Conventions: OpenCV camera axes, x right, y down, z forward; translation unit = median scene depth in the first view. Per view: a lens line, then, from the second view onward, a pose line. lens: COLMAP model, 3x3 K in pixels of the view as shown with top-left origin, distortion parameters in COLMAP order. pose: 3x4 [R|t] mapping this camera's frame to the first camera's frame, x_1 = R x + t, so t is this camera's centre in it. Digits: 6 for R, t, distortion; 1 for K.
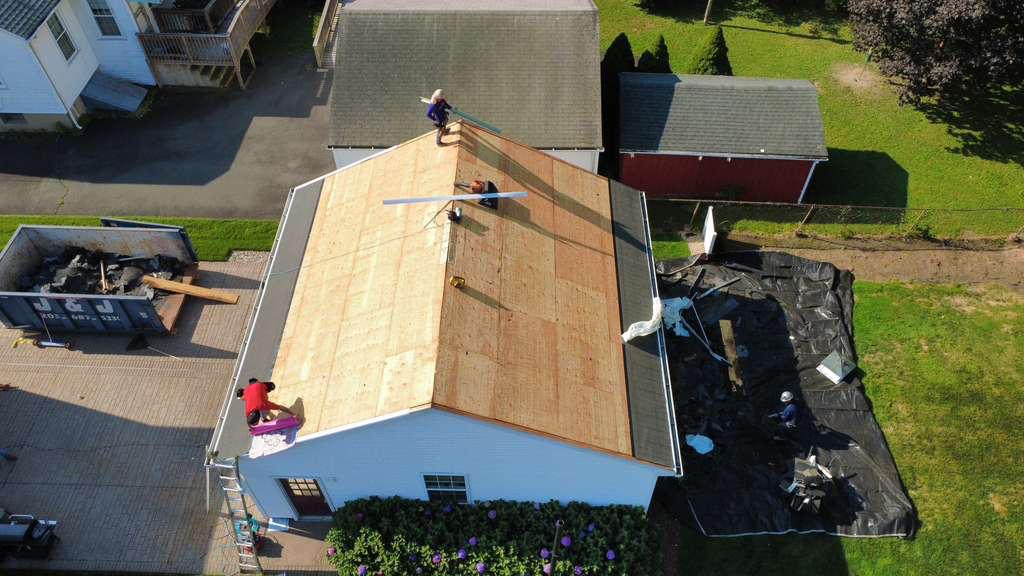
lens RADIAL K [[758.9, 0, 512.0], [0, 758.9, 288.0], [0, 0, 1]] dist [-0.003561, -0.000634]
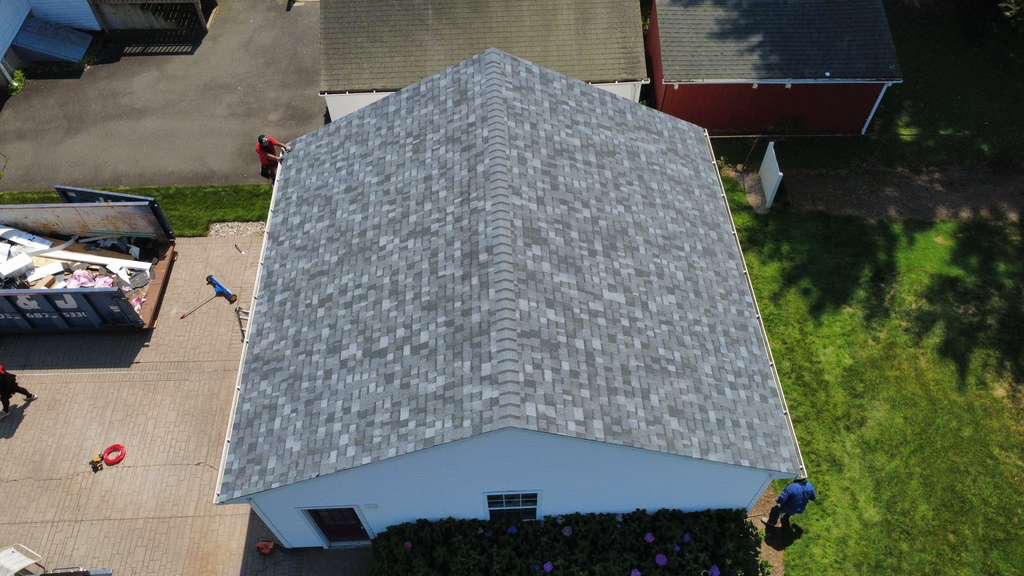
lens RADIAL K [[758.9, 0, 512.0], [0, 758.9, 288.0], [0, 0, 1]] dist [-0.003561, -0.000634]
pose [[0.997690, -0.056378, 0.037888, -0.082324], [0.053401, 0.995719, 0.075445, -0.025947], [-0.041979, -0.073247, 0.996430, 0.156338]]
